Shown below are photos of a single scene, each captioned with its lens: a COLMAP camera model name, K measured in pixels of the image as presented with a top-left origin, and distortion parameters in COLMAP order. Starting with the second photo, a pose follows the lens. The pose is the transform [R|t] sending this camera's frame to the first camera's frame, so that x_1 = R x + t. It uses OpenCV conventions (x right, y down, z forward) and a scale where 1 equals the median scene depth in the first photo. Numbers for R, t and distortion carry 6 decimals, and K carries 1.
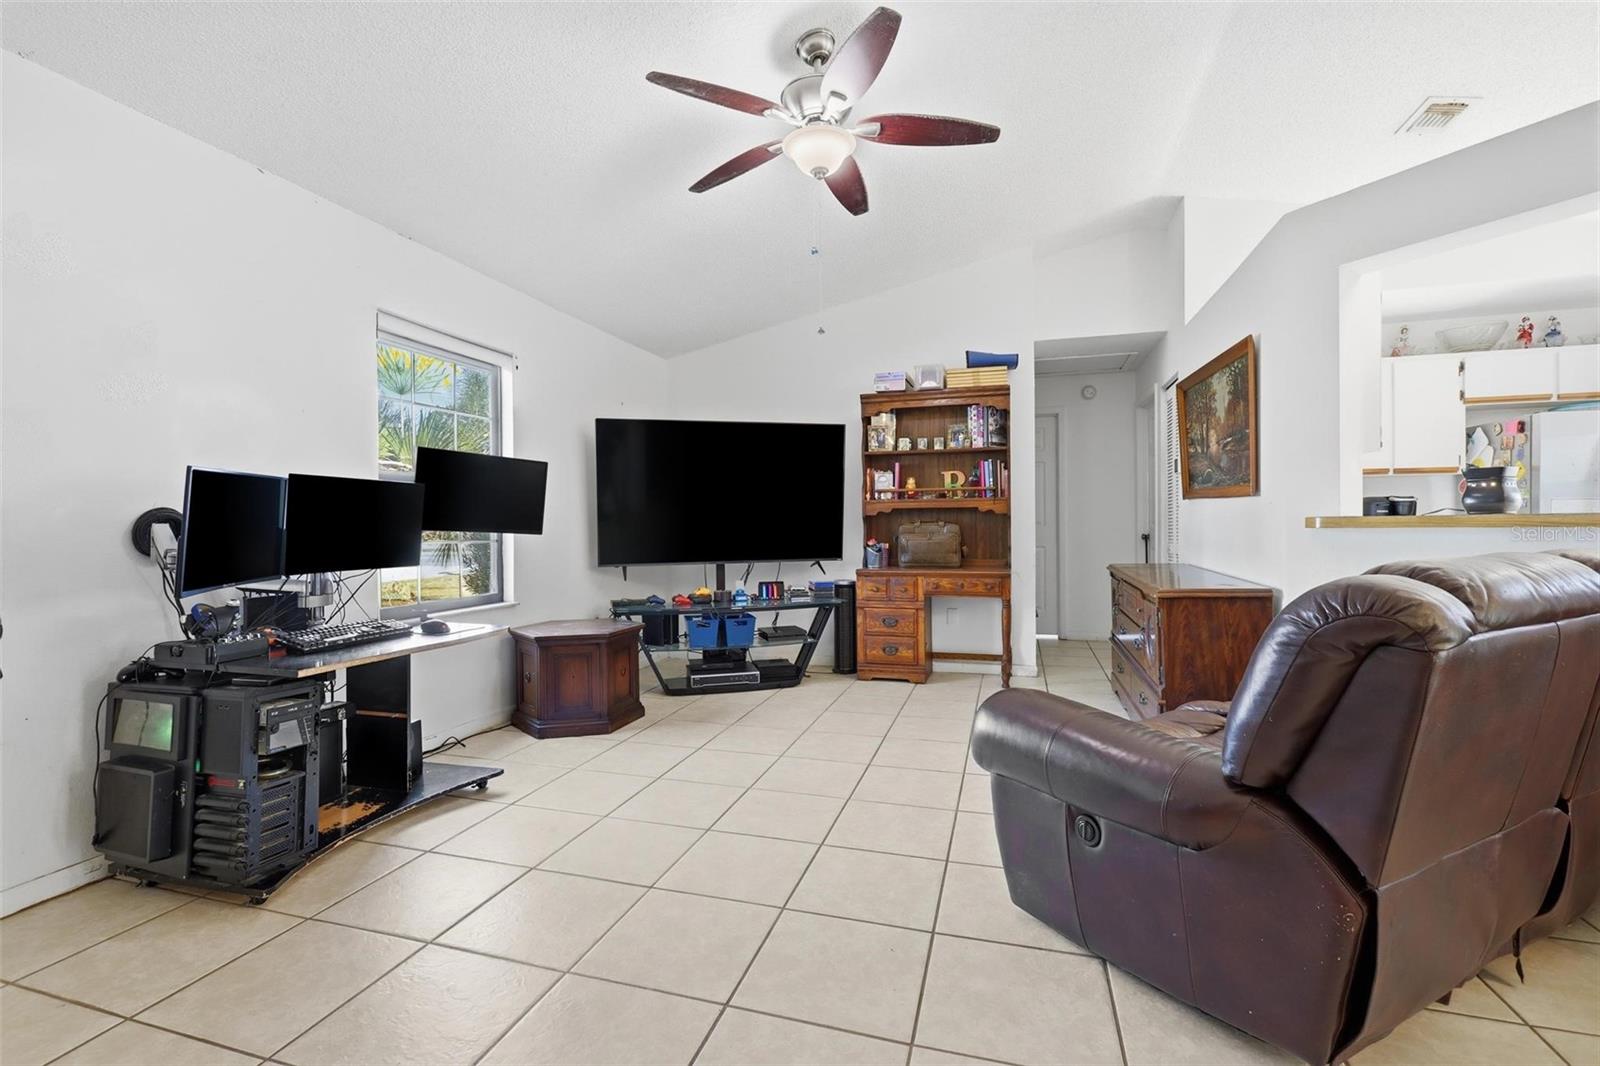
lens RADIAL K [[713.6, 0, 793.9], [0, 713.6, 524.7], [0, 0, 1]] dist [-0.002680, 0.001198]
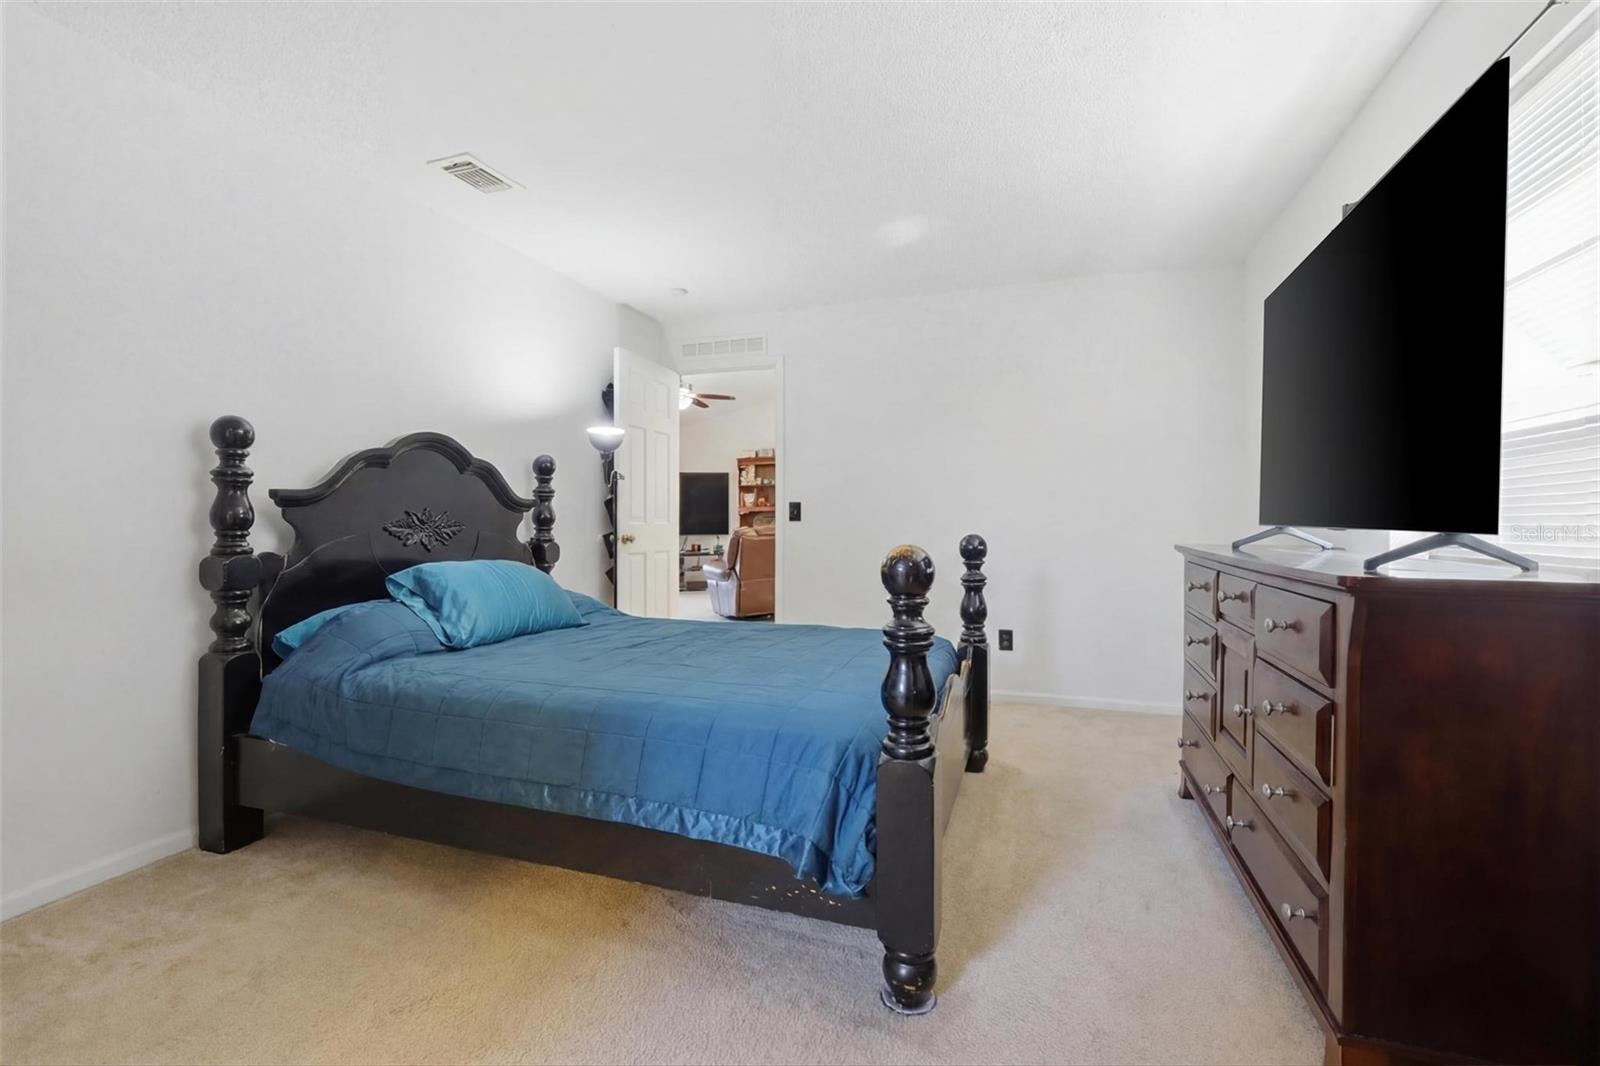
lens RADIAL K [[713.6, 0, 798.9], [0, 713.6, 531.8], [0, 0, 1]] dist [-0.002680, 0.001198]
pose [[0.999329, 0.004616, -0.036326, 0.366256], [-0.004088, 0.999885, 0.014586, 0.007047], [0.036389, -0.014428, 0.999234, -1.175733]]
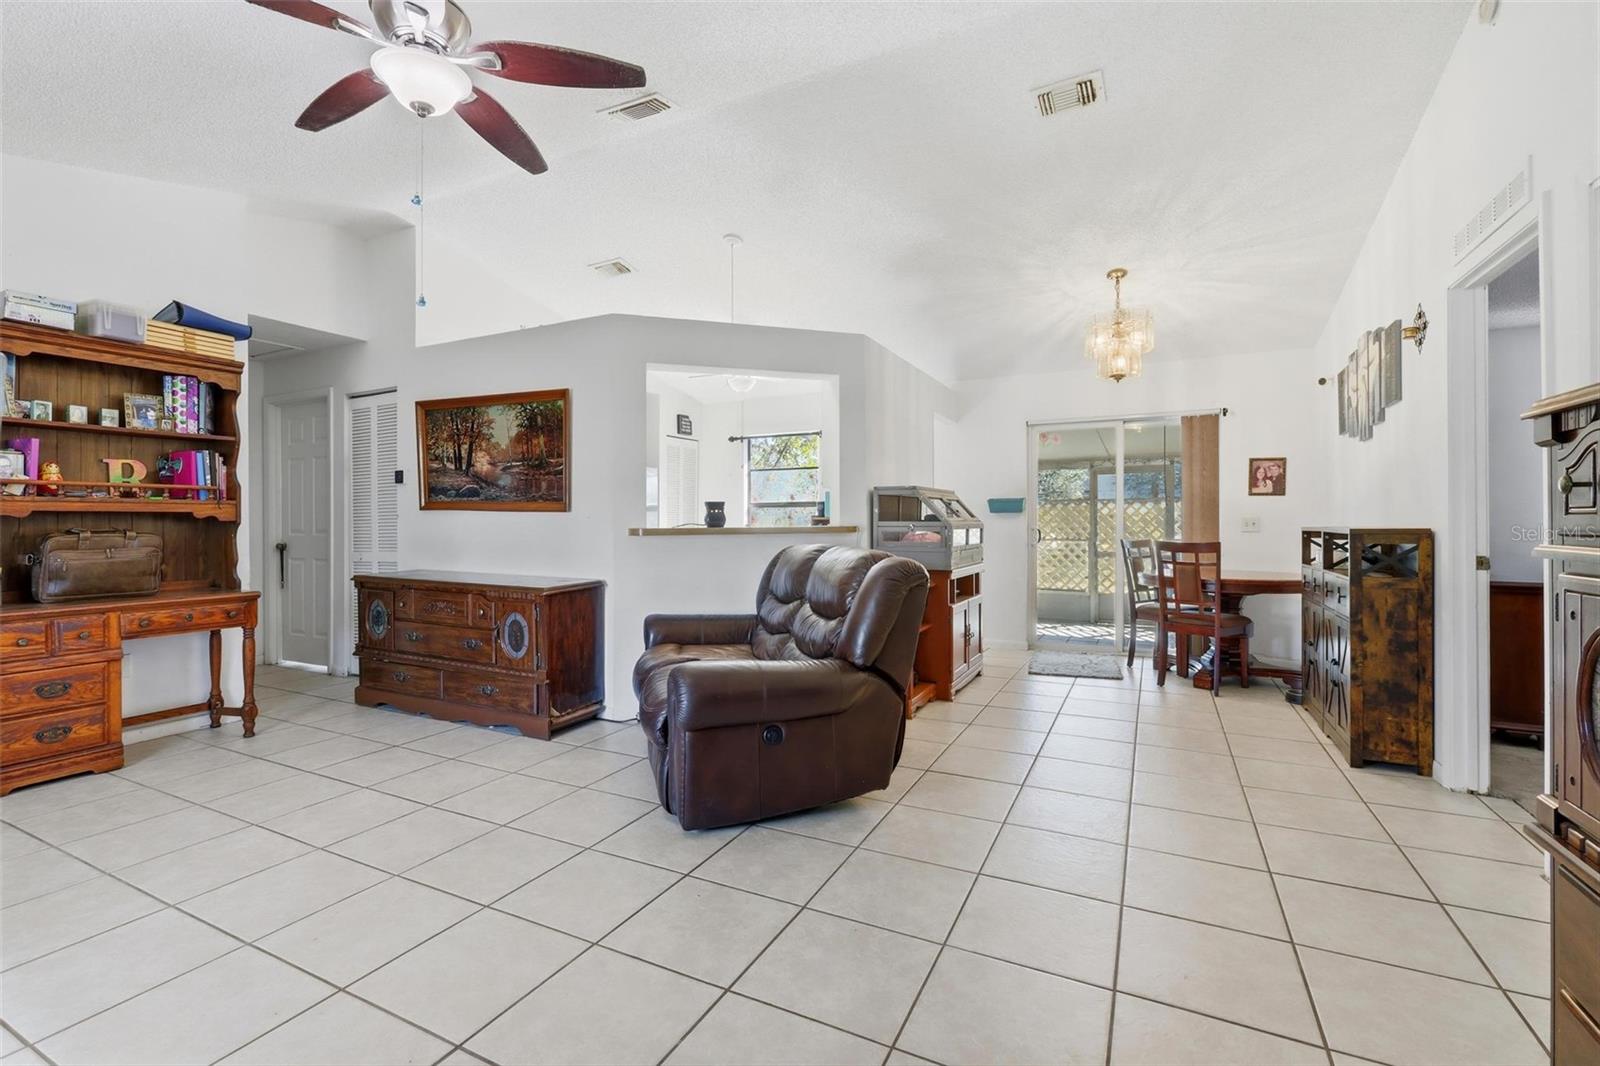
lens RADIAL K [[713.6, 0, 796.7], [0, 713.6, 526.2], [0, 0, 1]] dist [-0.002680, 0.001198]
pose [[0.169581, 0.003574, 0.985510, -0.370653], [0.002237, 0.999989, -0.004011, -0.004985], [-0.985514, 0.002884, 0.169572, 0.234038]]
